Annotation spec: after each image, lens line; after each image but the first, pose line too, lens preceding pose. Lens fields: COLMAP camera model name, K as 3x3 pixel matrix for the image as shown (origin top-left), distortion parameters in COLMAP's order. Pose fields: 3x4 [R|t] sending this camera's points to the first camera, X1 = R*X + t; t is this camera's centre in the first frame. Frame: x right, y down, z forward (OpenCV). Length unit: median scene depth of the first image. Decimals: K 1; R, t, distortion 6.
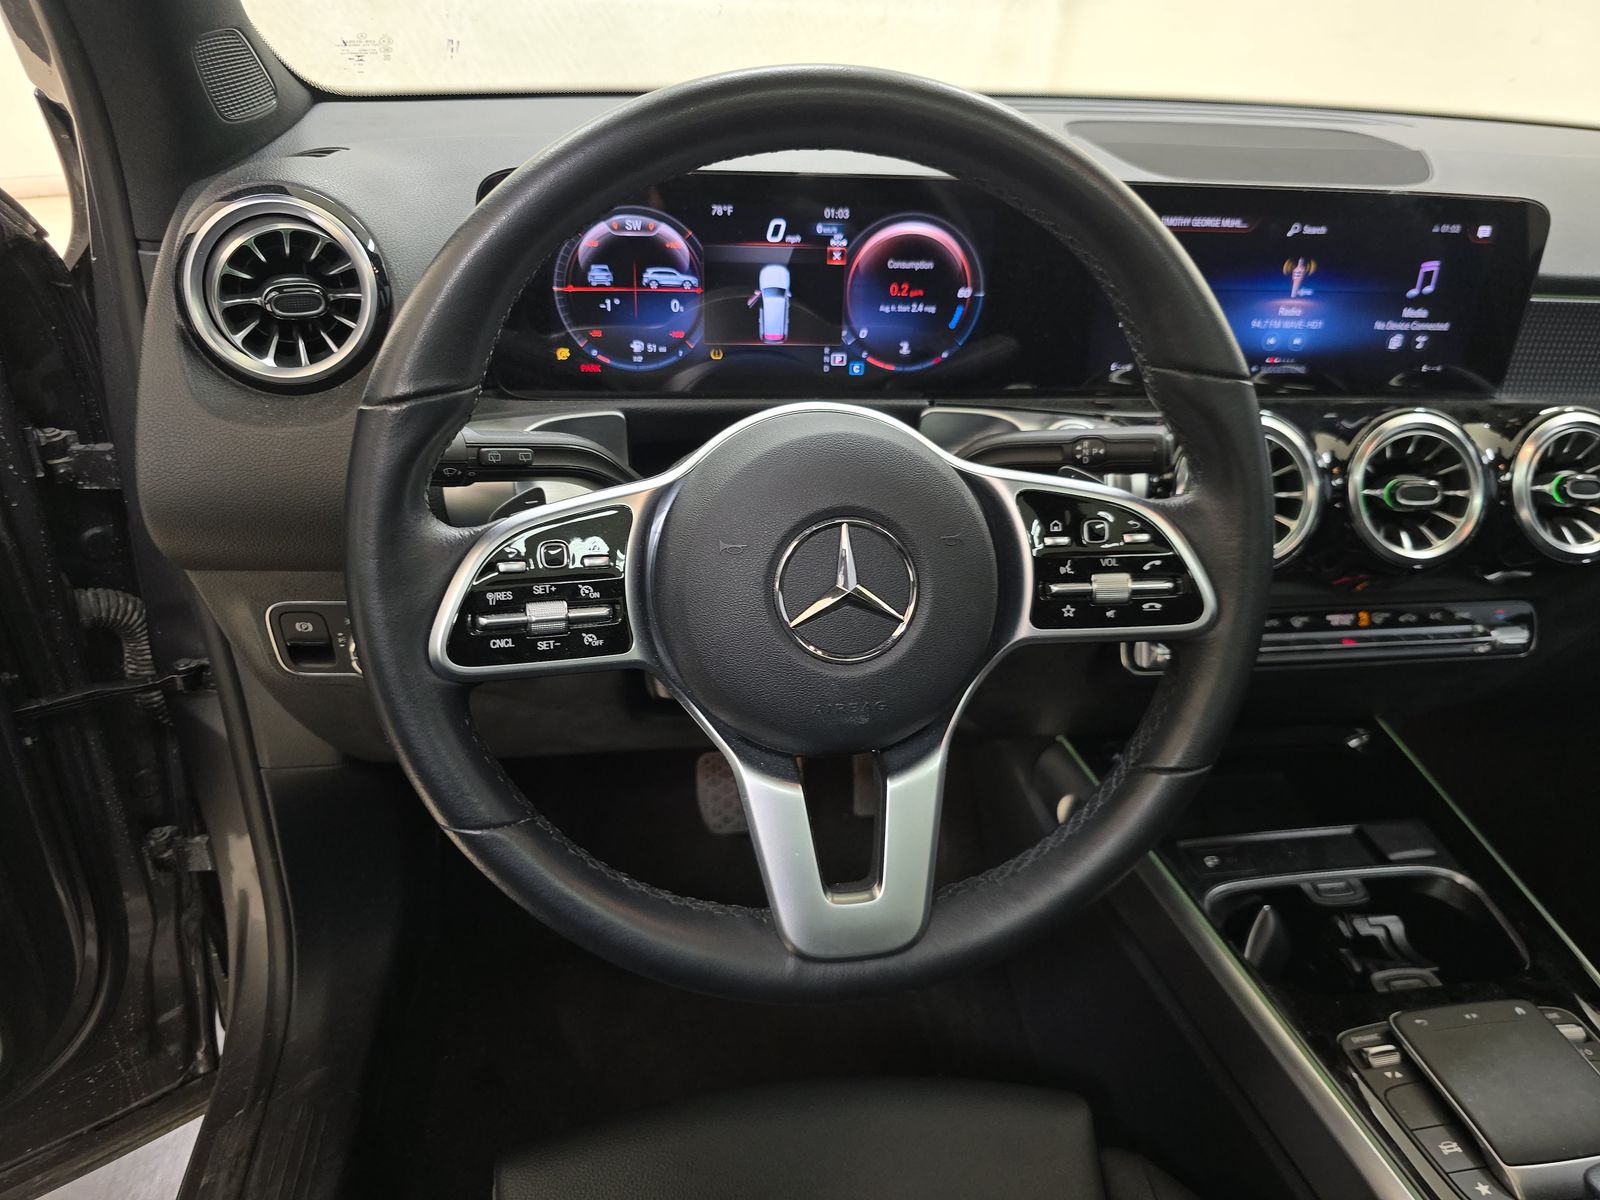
lens RADIAL K [[1164.3, 0, 803.6], [0, 1164.3, 592.3], [0, 0, 1]] dist [0.074667, -0.109585]
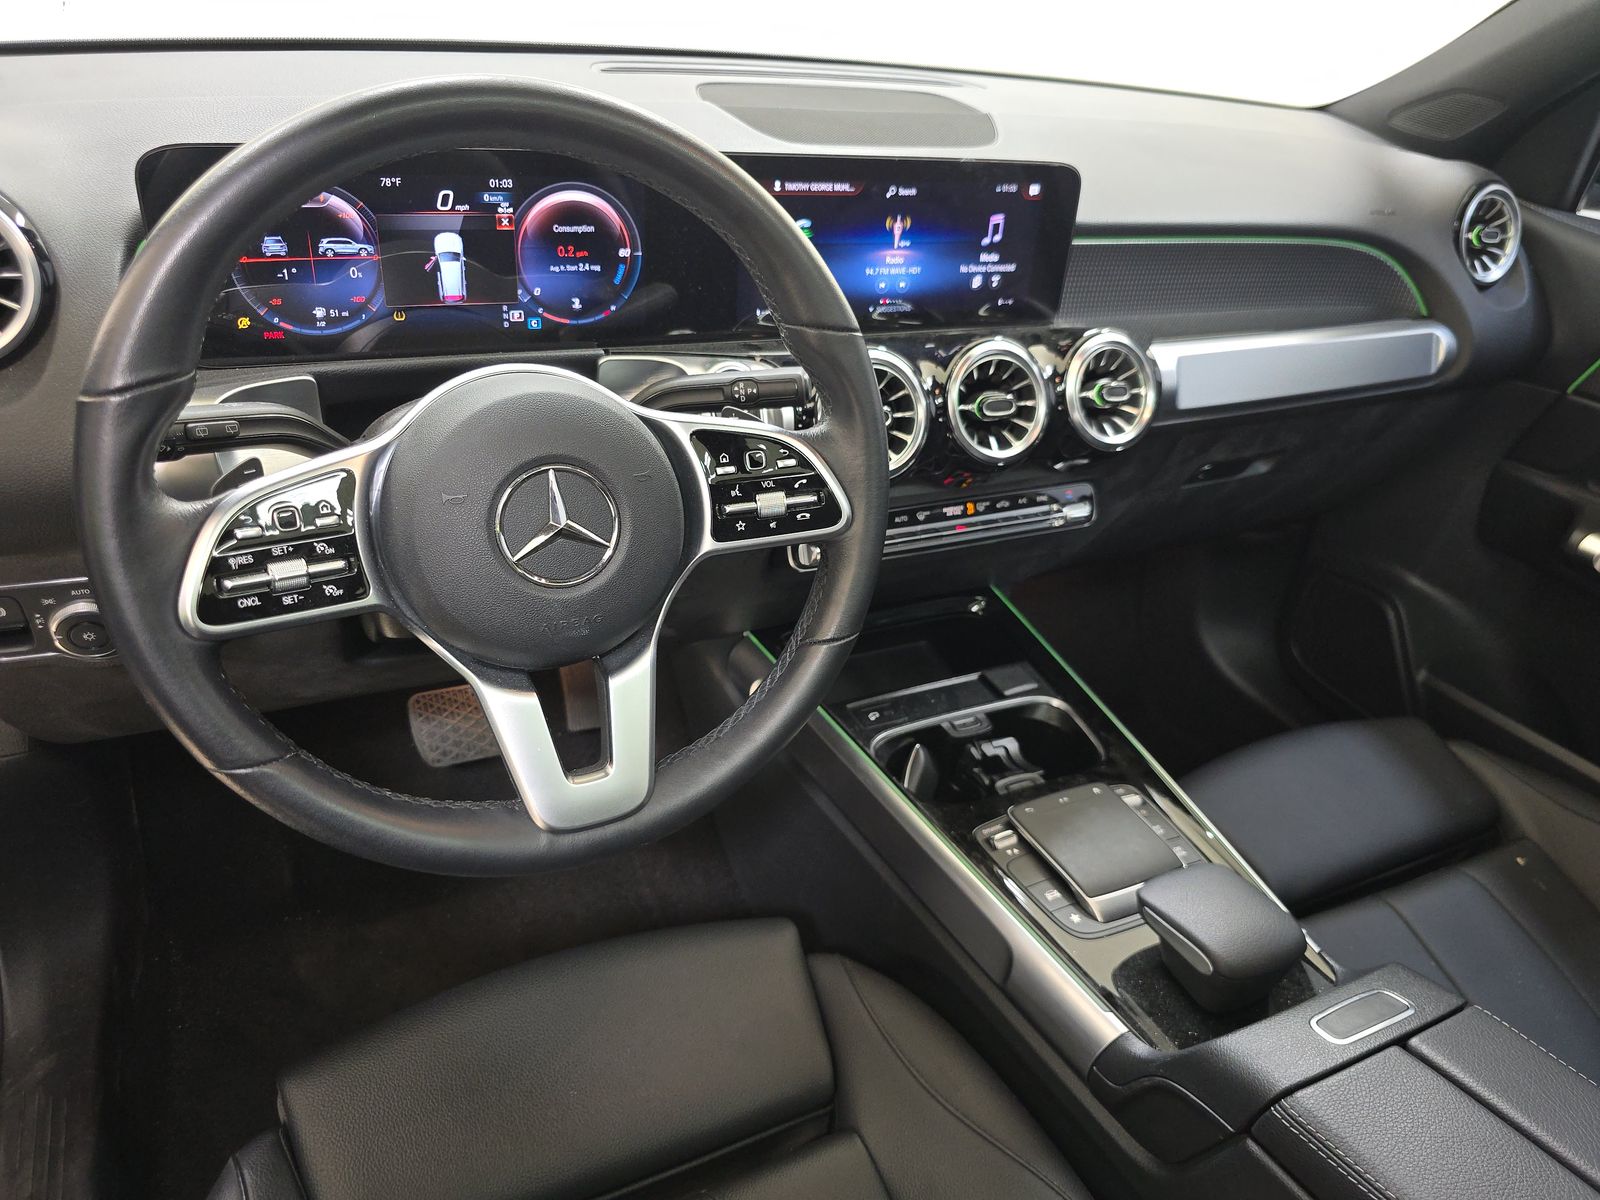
lens RADIAL K [[1164.3, 0, 803.6], [0, 1164.3, 592.3], [0, 0, 1]] dist [0.074667, -0.109585]
pose [[0.958867, -0.110137, 0.261618, -0.031520], [0.092000, 0.992489, 0.080627, -0.005582], [-0.268533, -0.053242, 0.961798, -0.164029]]
